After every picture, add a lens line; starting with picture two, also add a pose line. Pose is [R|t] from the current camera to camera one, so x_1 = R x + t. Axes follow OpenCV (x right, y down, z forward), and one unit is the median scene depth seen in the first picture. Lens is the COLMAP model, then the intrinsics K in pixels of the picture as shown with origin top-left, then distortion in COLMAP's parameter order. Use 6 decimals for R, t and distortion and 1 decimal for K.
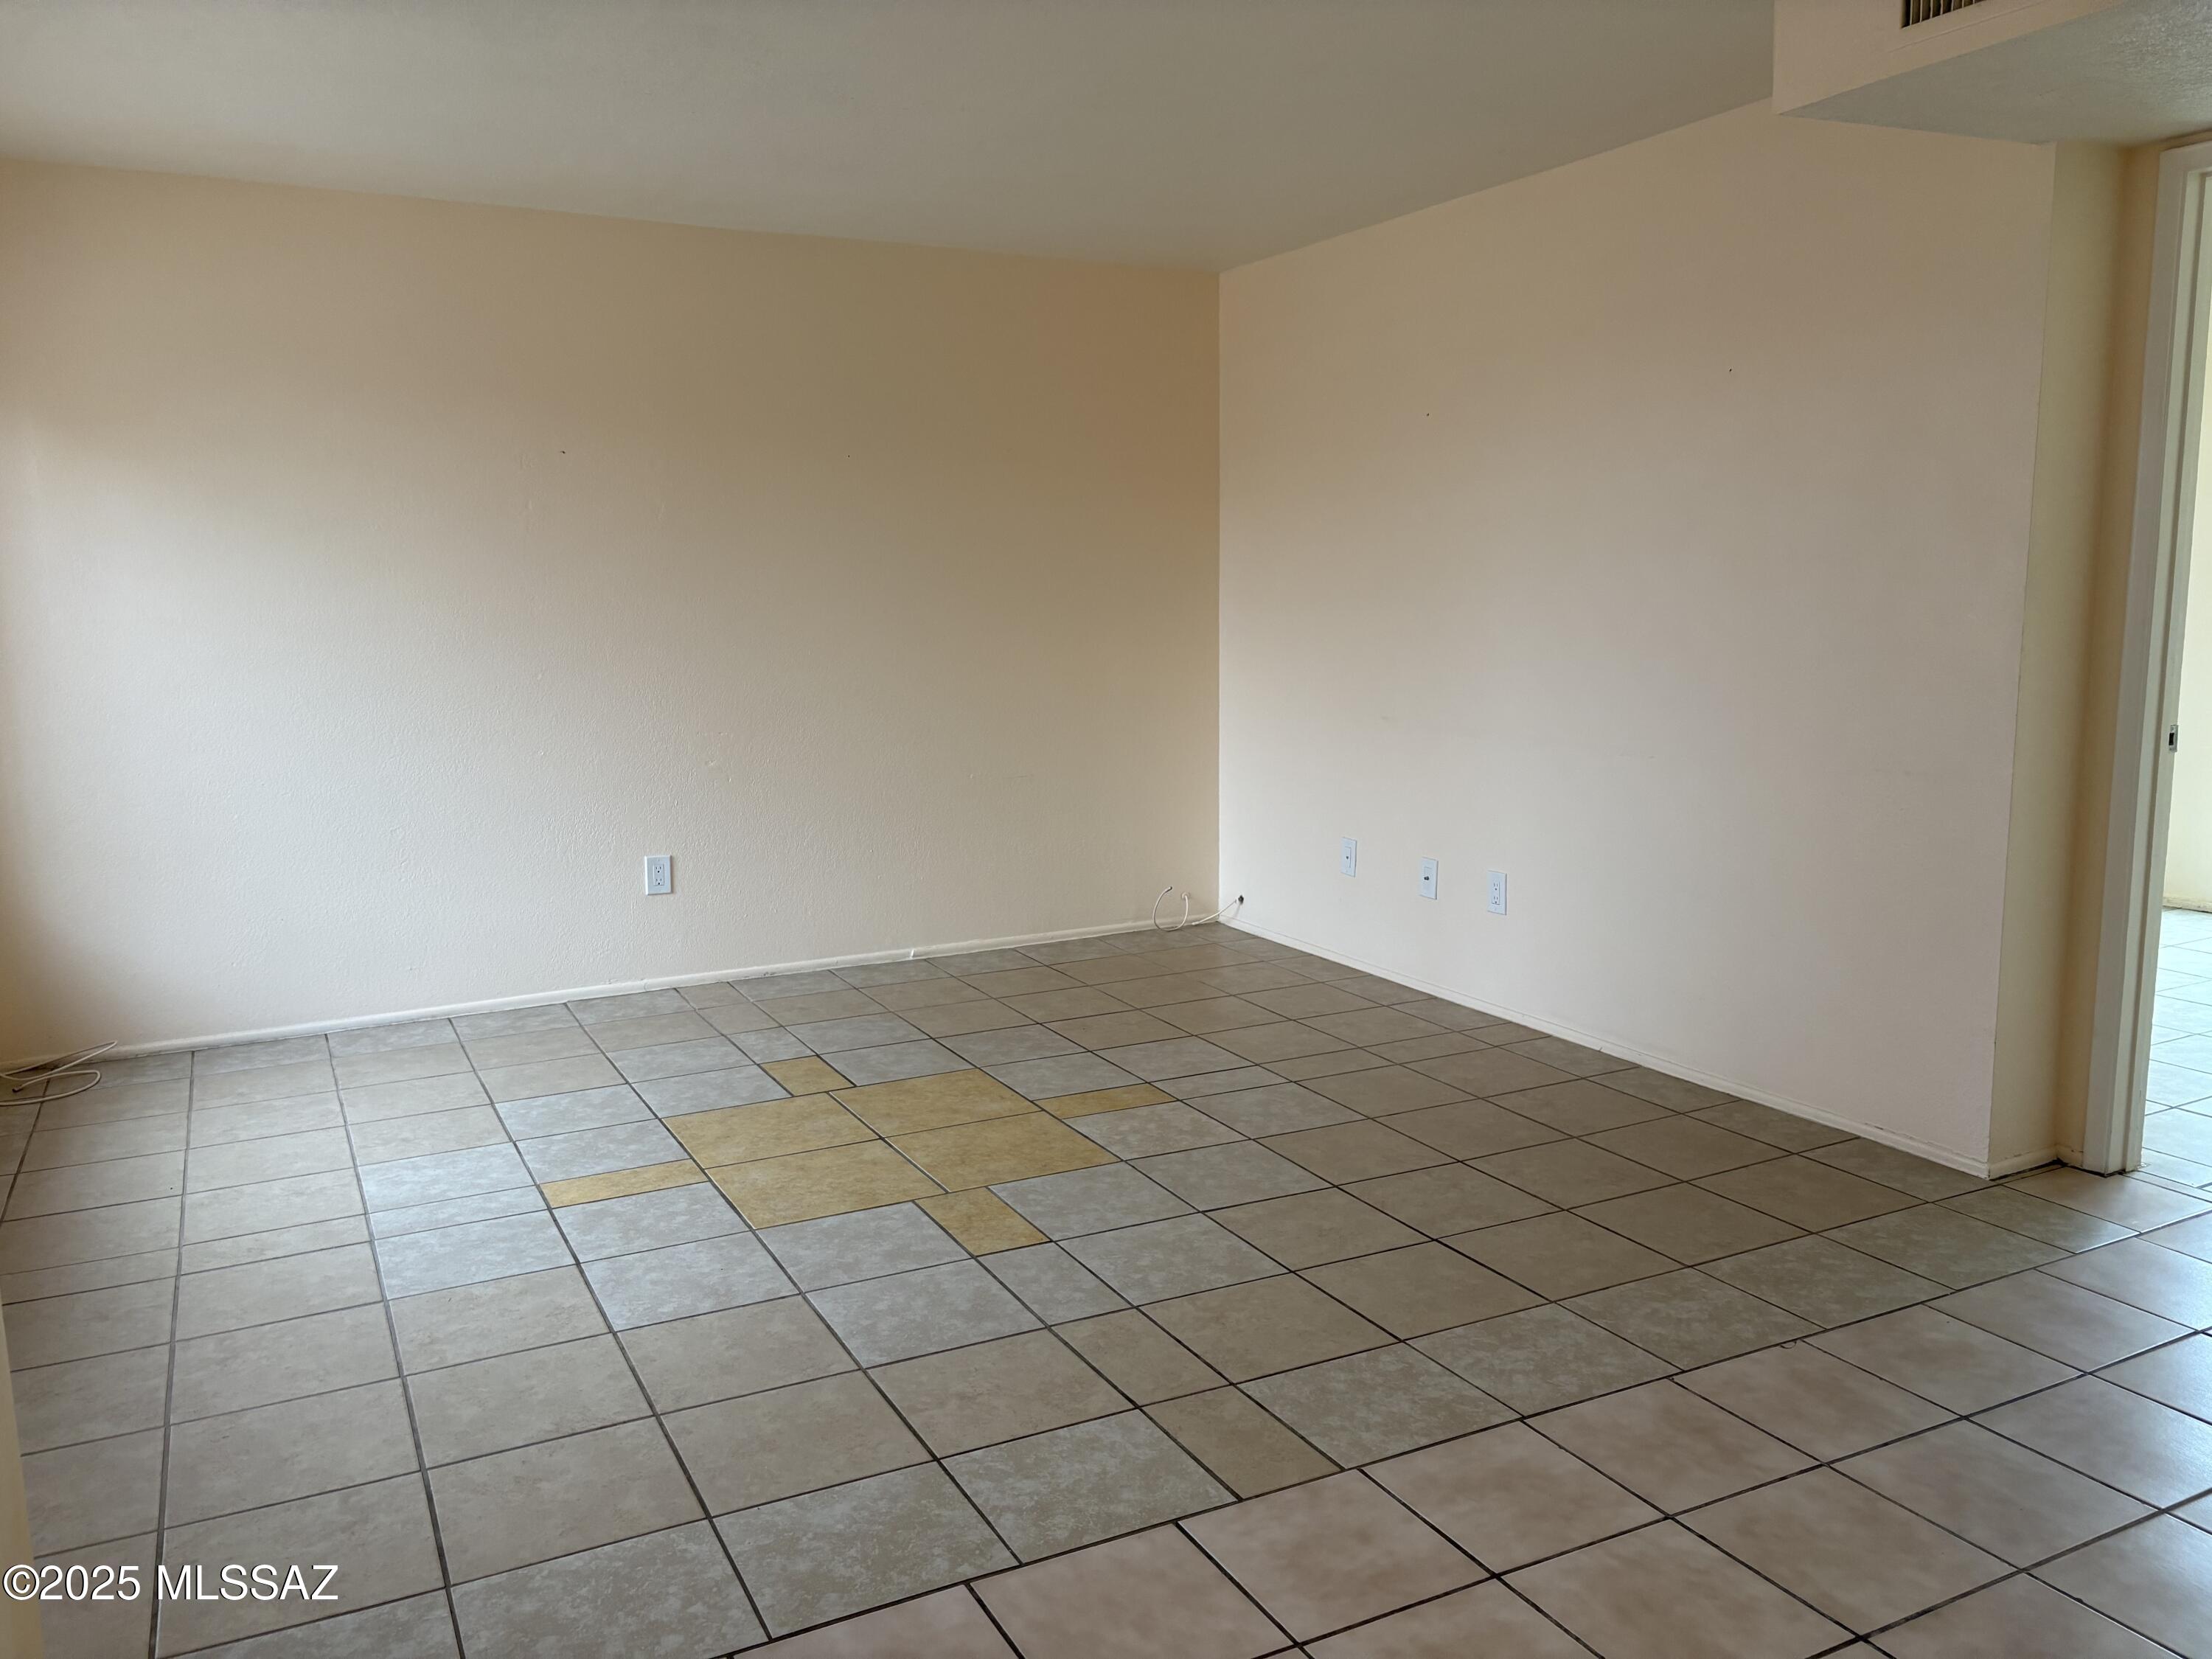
lens RADIAL K [[1680.4, 0, 1097.2], [0, 1680.4, 826.2], [0, 0, 1]] dist [0.072230, -0.105586]
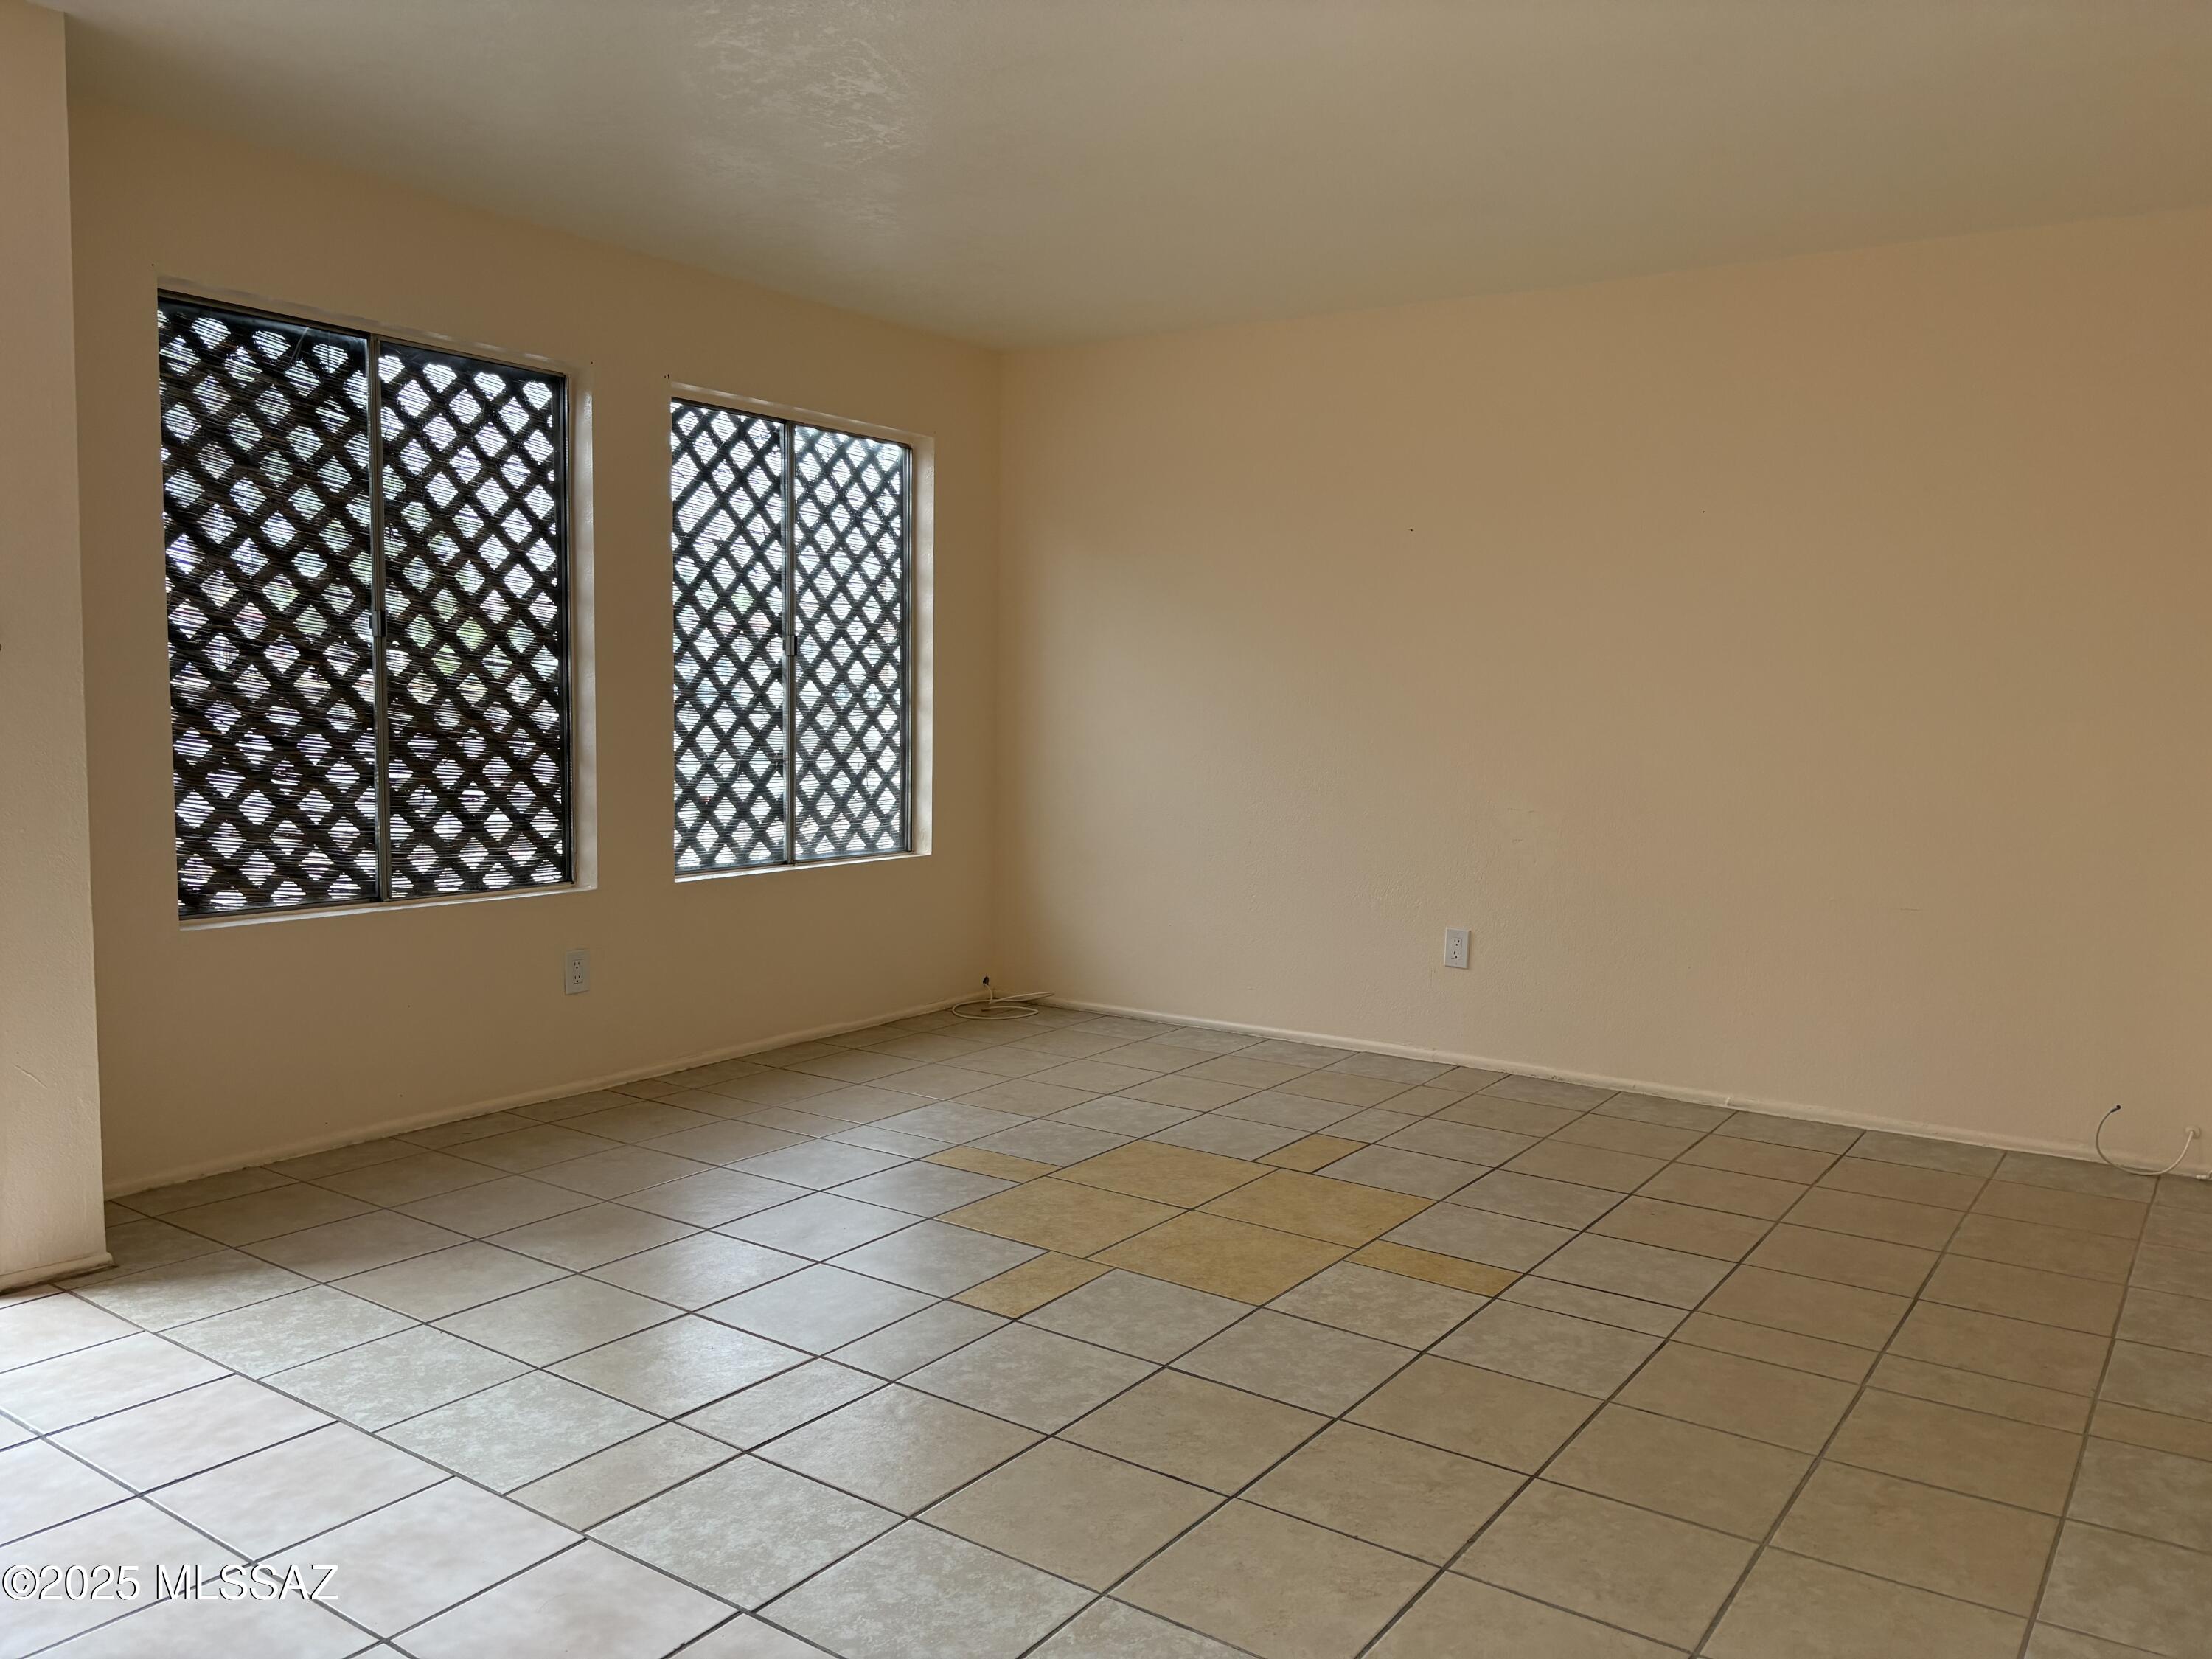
lens RADIAL K [[1680.4, 0, 1097.2], [0, 1680.4, 826.2], [0, 0, 1]] dist [0.072230, -0.105586]
pose [[0.470618, 0.099952, -0.876658, 0.649862], [-0.147972, 0.988432, 0.033260, -0.055958], [0.869841, 0.114068, 0.479964, 0.441246]]
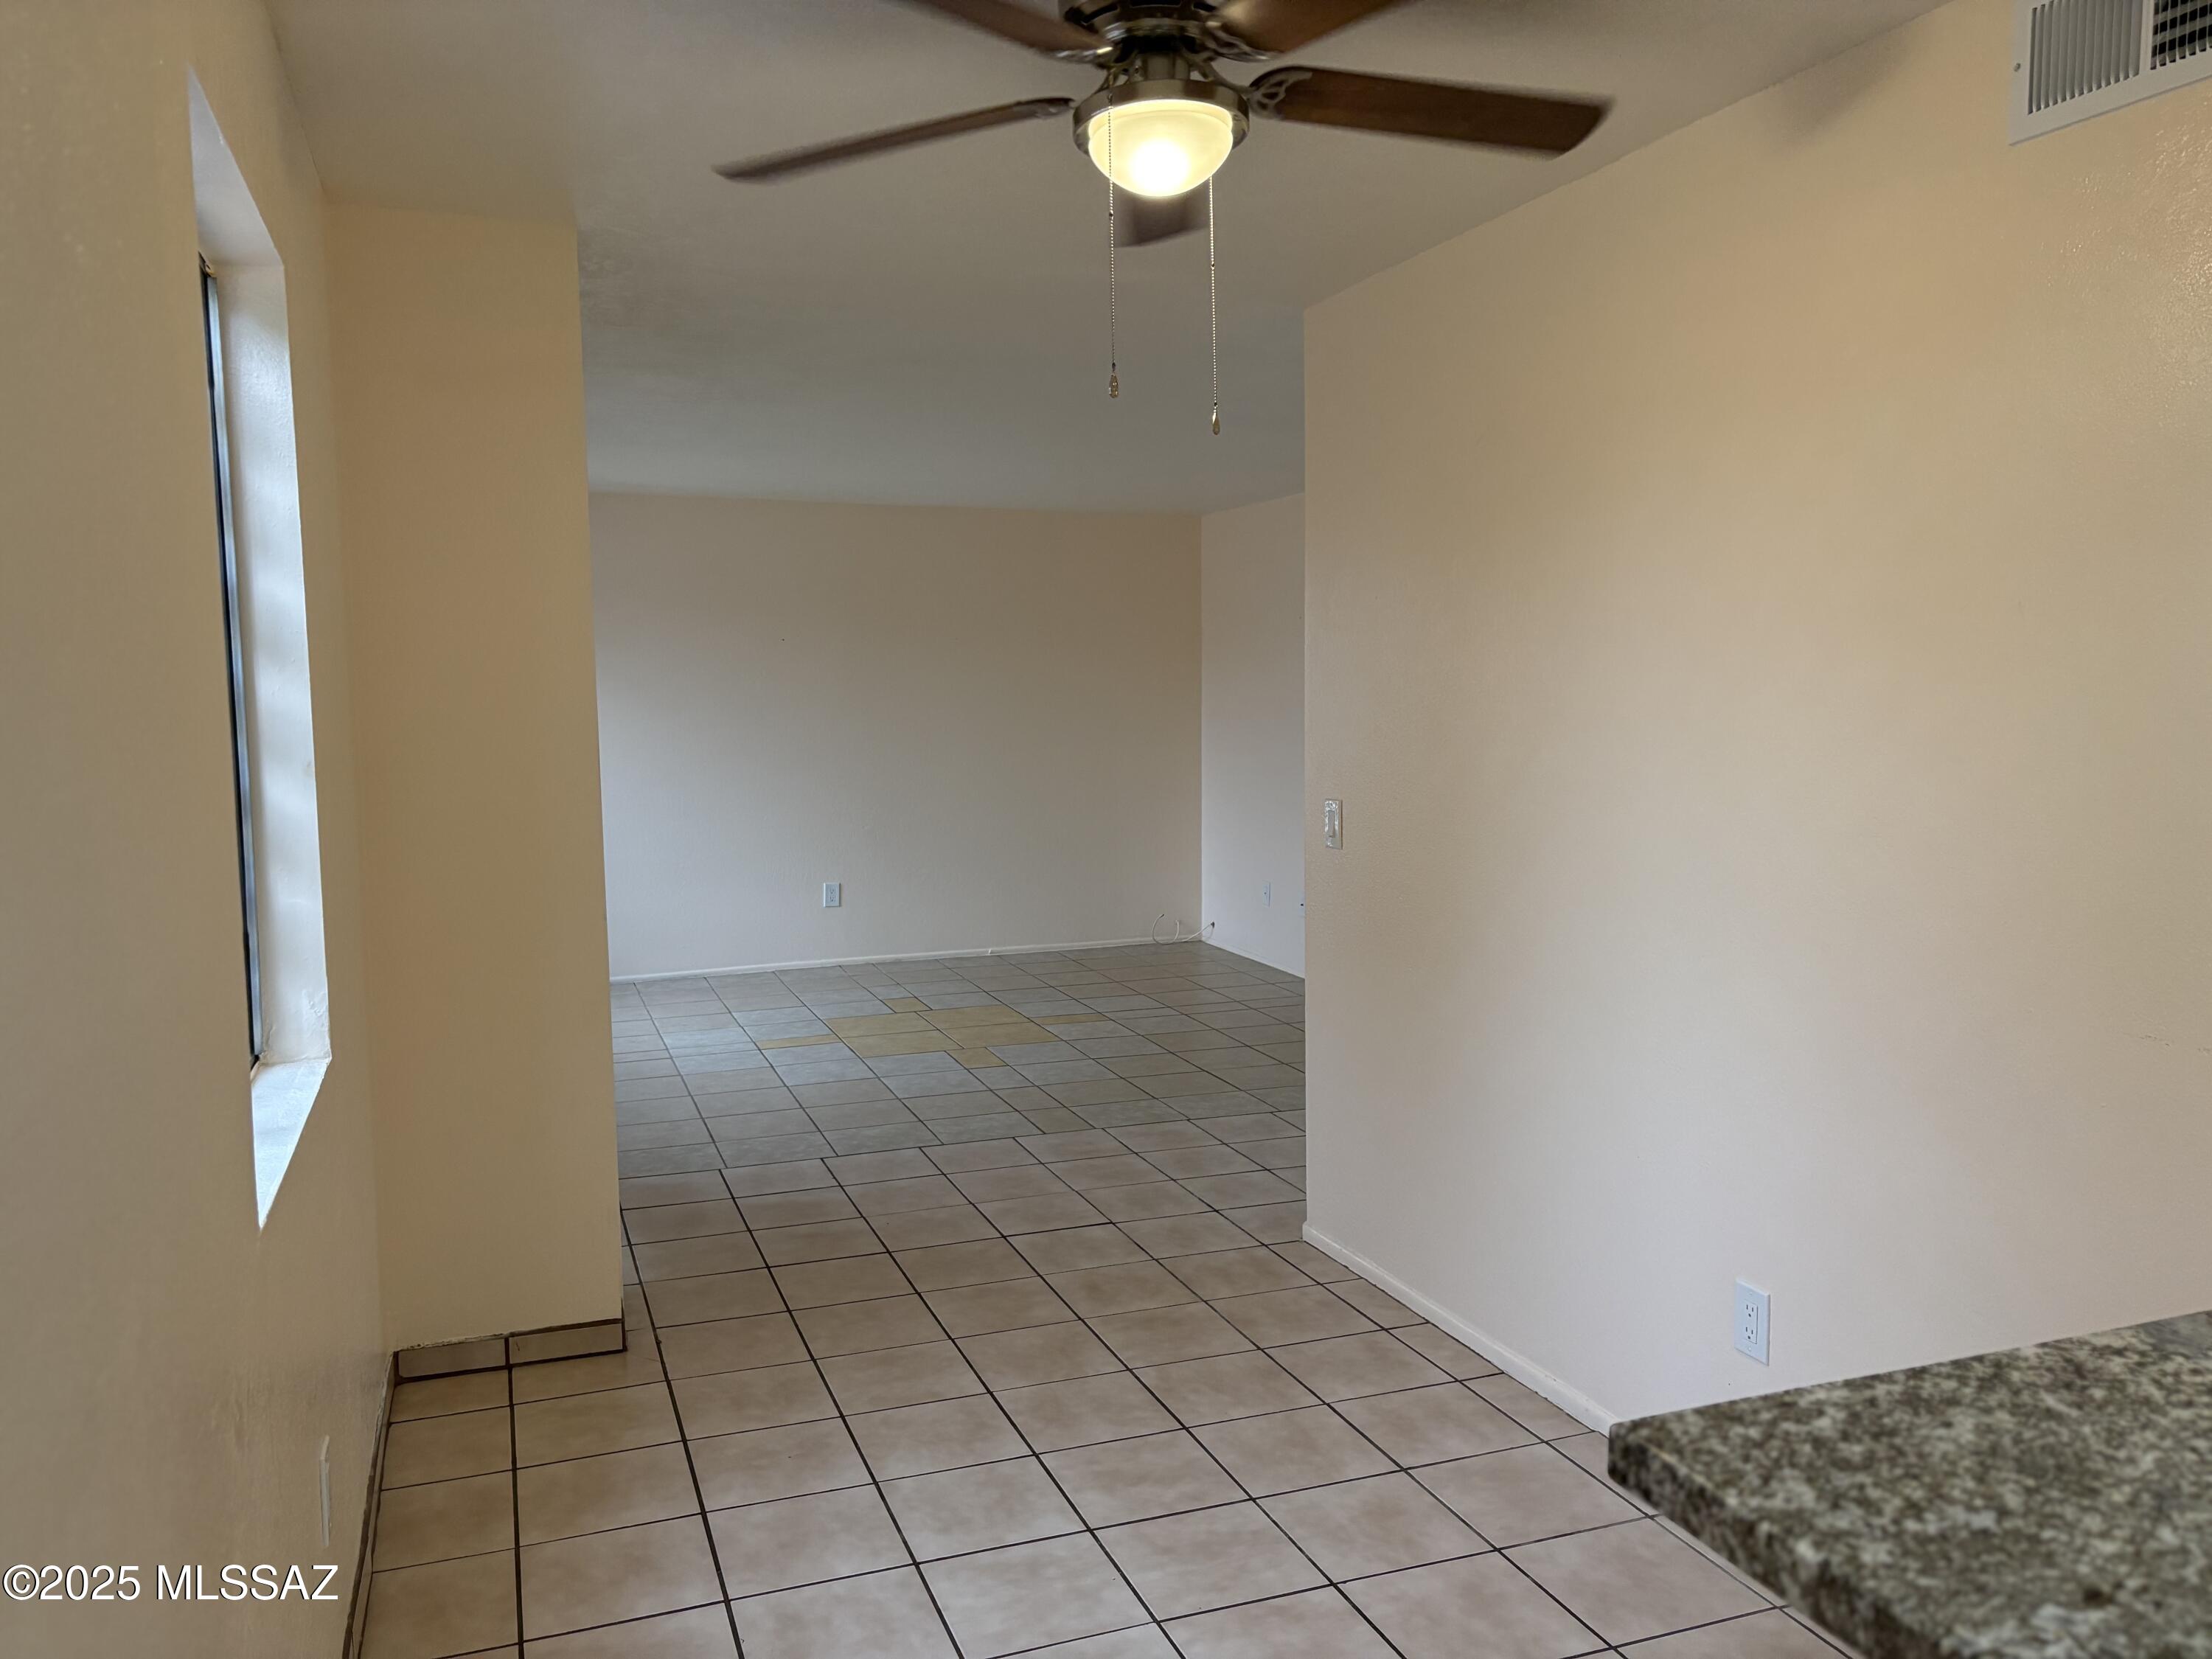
lens RADIAL K [[1680.4, 0, 1097.2], [0, 1680.4, 826.2], [0, 0, 1]] dist [0.072230, -0.105586]
pose [[0.992045, 0.017376, -0.124680, 0.250031], [-0.024379, 0.998196, -0.054861, 0.059836], [0.123502, 0.057464, 0.990679, -0.740713]]
